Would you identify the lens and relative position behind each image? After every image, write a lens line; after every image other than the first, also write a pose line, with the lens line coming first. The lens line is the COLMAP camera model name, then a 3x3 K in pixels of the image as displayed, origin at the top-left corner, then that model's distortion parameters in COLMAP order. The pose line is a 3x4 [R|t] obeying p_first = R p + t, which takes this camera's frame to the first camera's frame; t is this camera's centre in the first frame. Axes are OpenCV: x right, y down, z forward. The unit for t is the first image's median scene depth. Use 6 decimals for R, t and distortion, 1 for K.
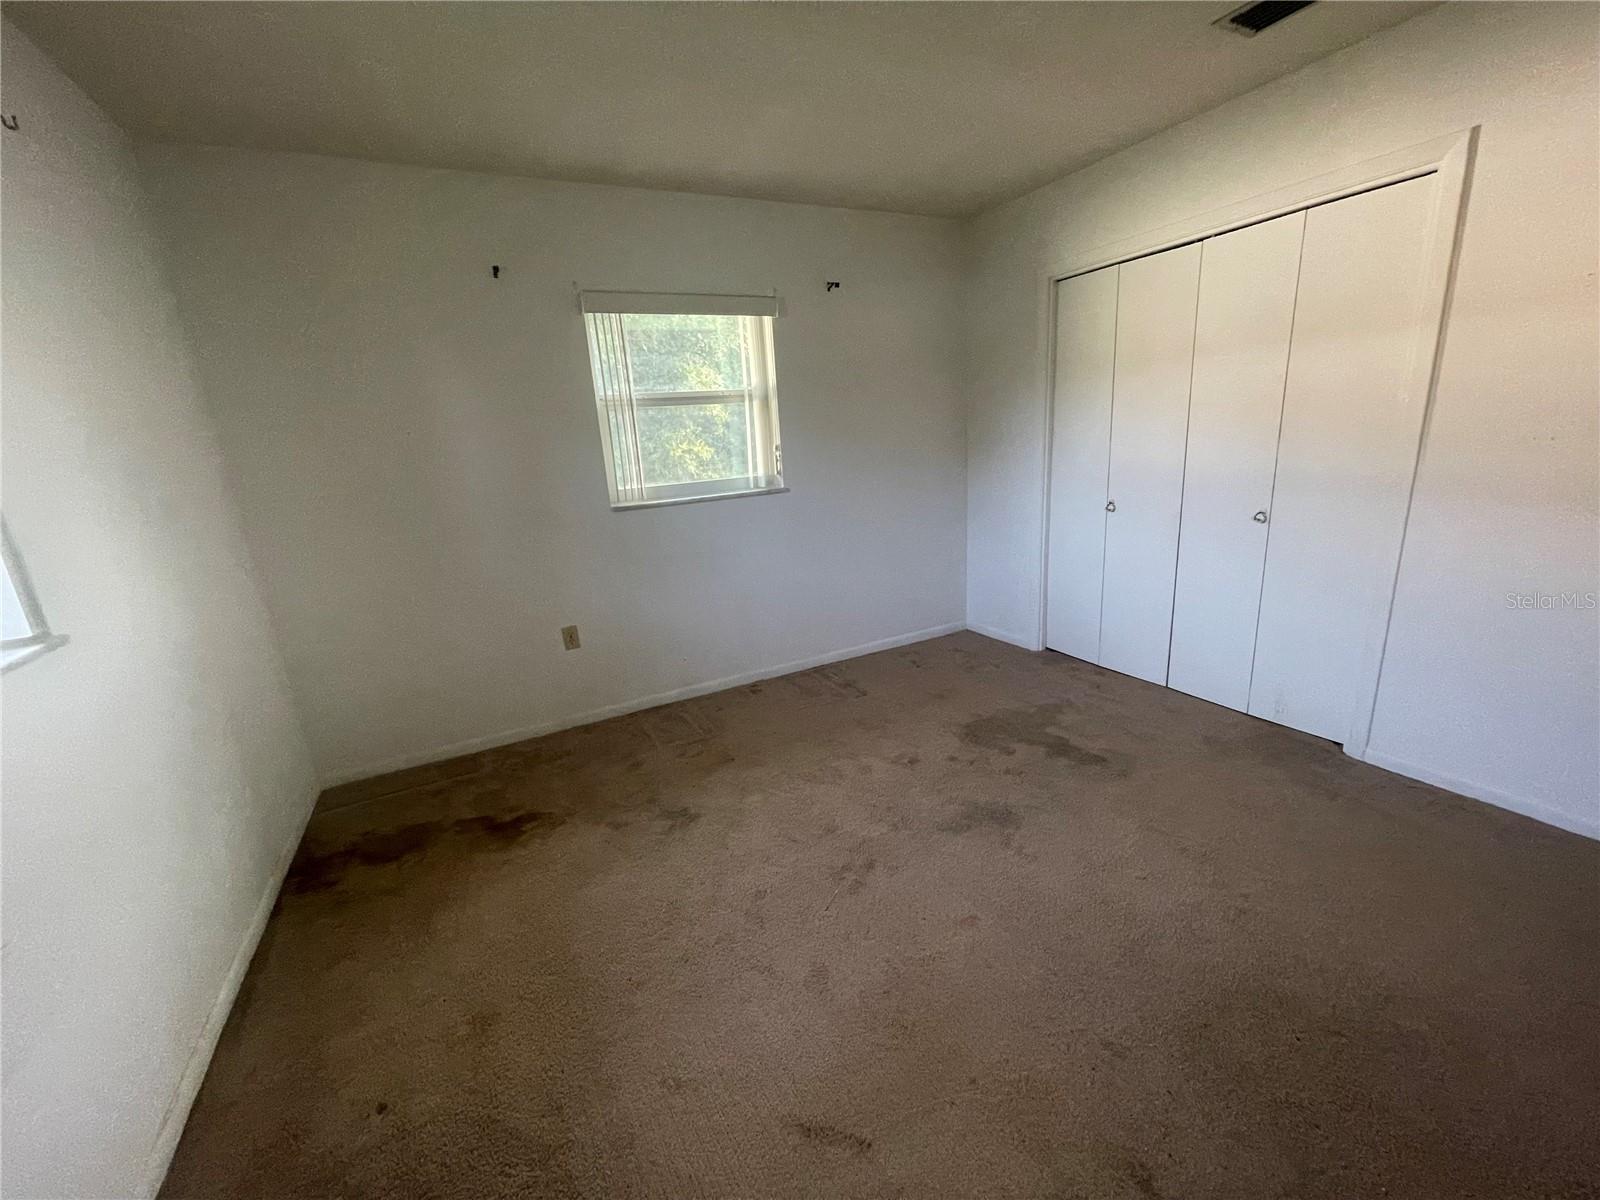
lens RADIAL K [[649.5, 0, 793.3], [0, 649.5, 600.7], [0, 0, 1]] dist [0.000414, -0.000045]
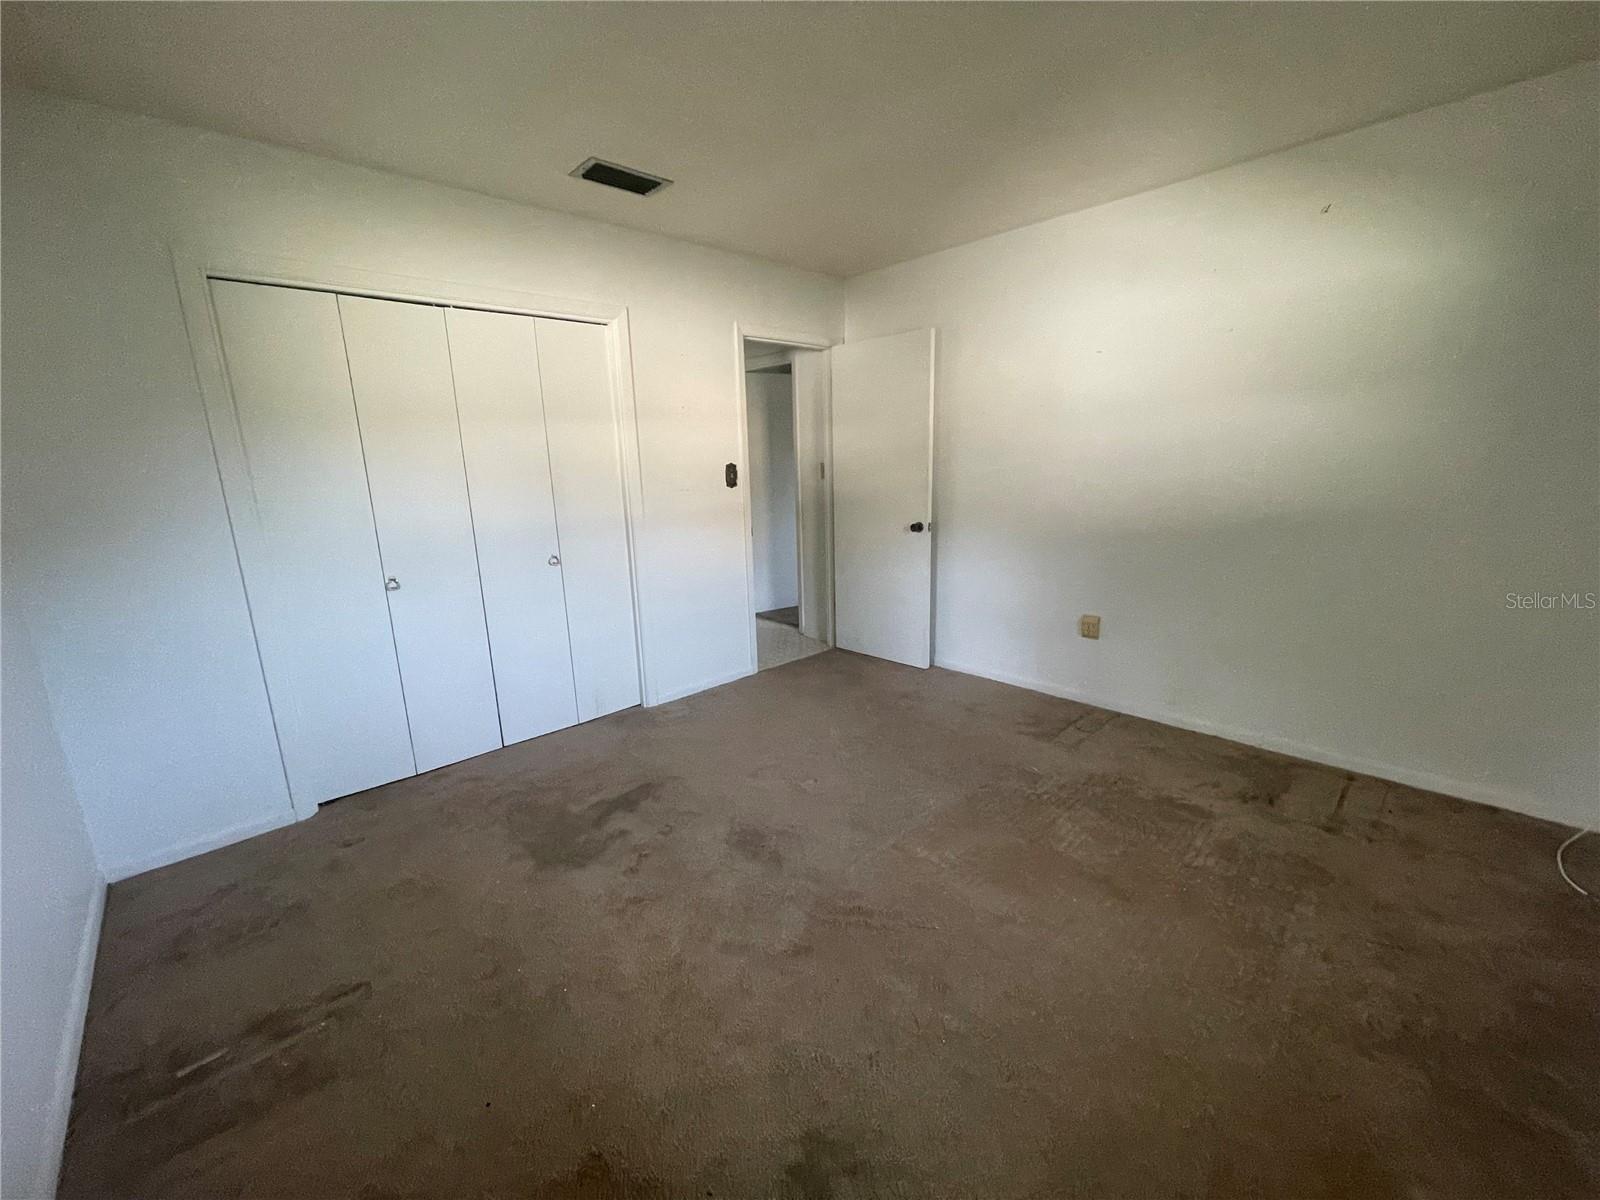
lens RADIAL K [[649.5, 0, 793.3], [0, 649.5, 600.7], [0, 0, 1]] dist [0.000414, -0.000045]
pose [[-0.275443, -0.132165, 0.952189, -0.536444], [0.293773, 0.931548, 0.214281, -0.184375], [-0.915330, 0.338749, -0.217762, 0.871949]]
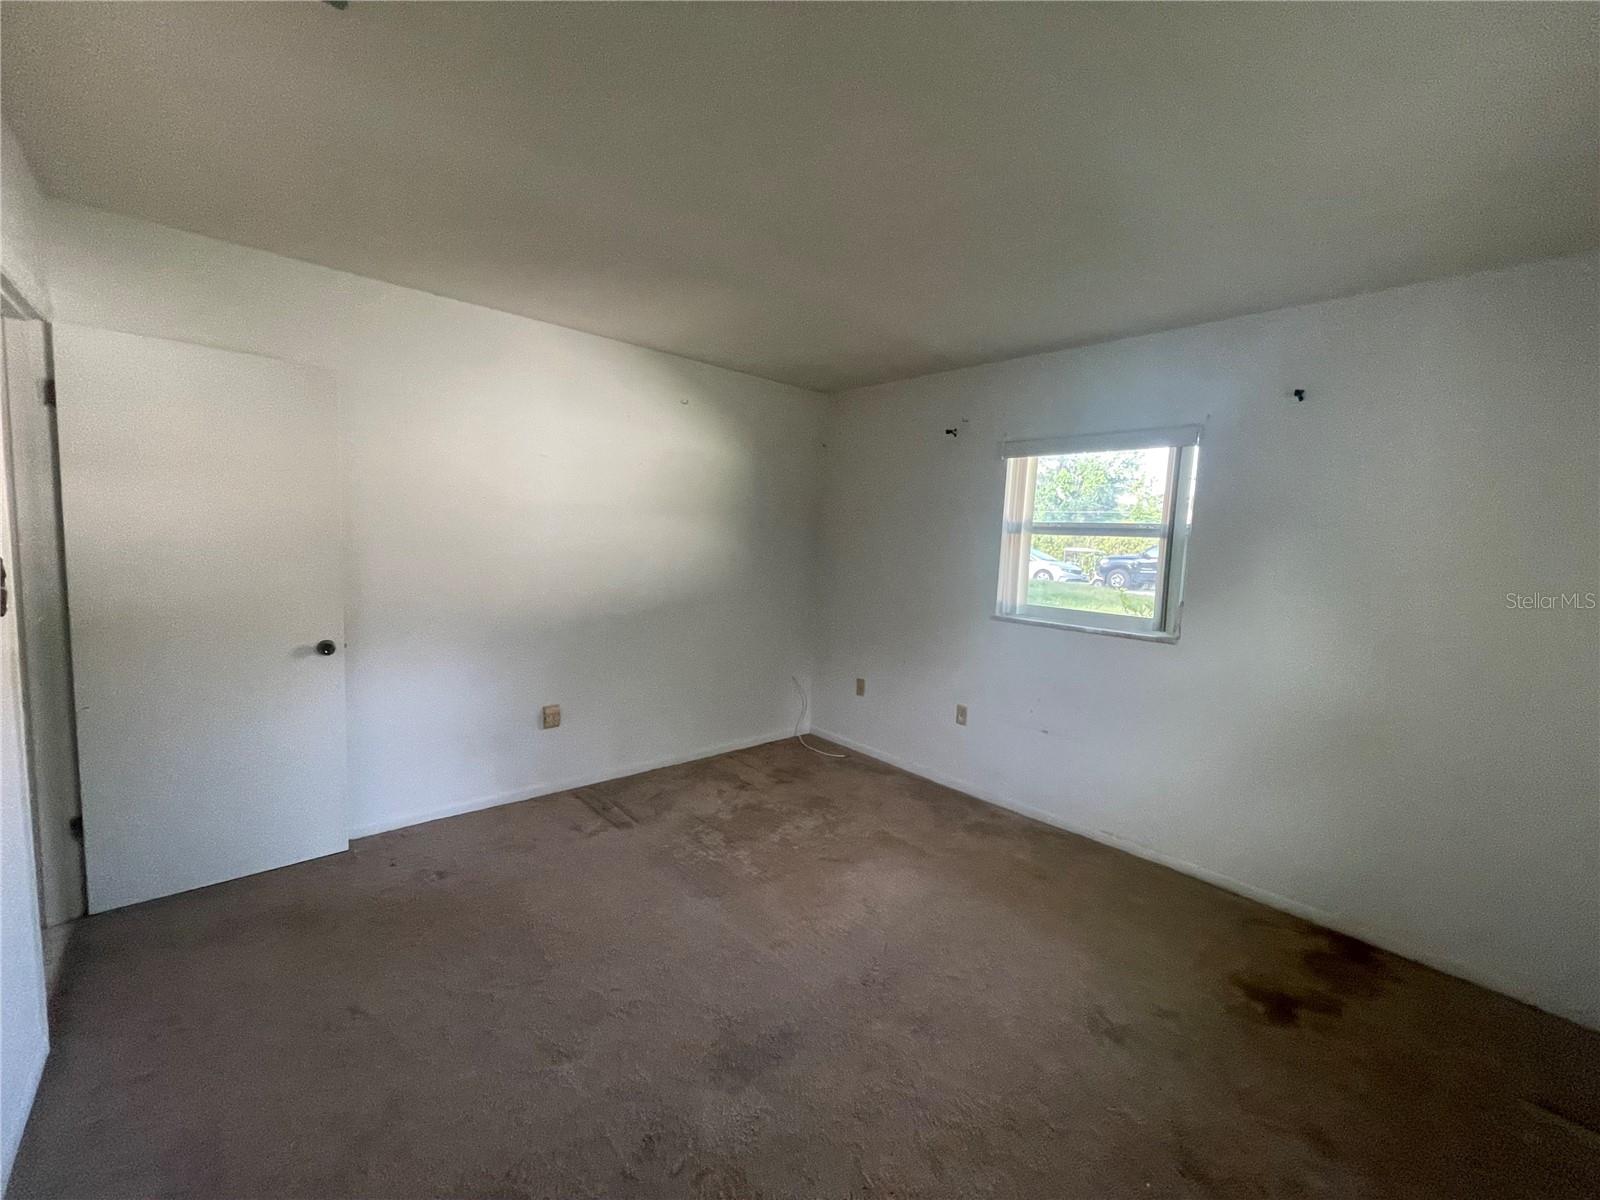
lens RADIAL K [[649.5, 0, 793.3], [0, 649.5, 600.7], [0, 0, 1]] dist [0.000414, -0.000045]
pose [[-0.964826, 0.061782, -0.255526, 0.314491], [-0.034105, 0.934363, 0.354687, -0.373392], [0.260667, 0.350926, -0.899391, 1.265818]]
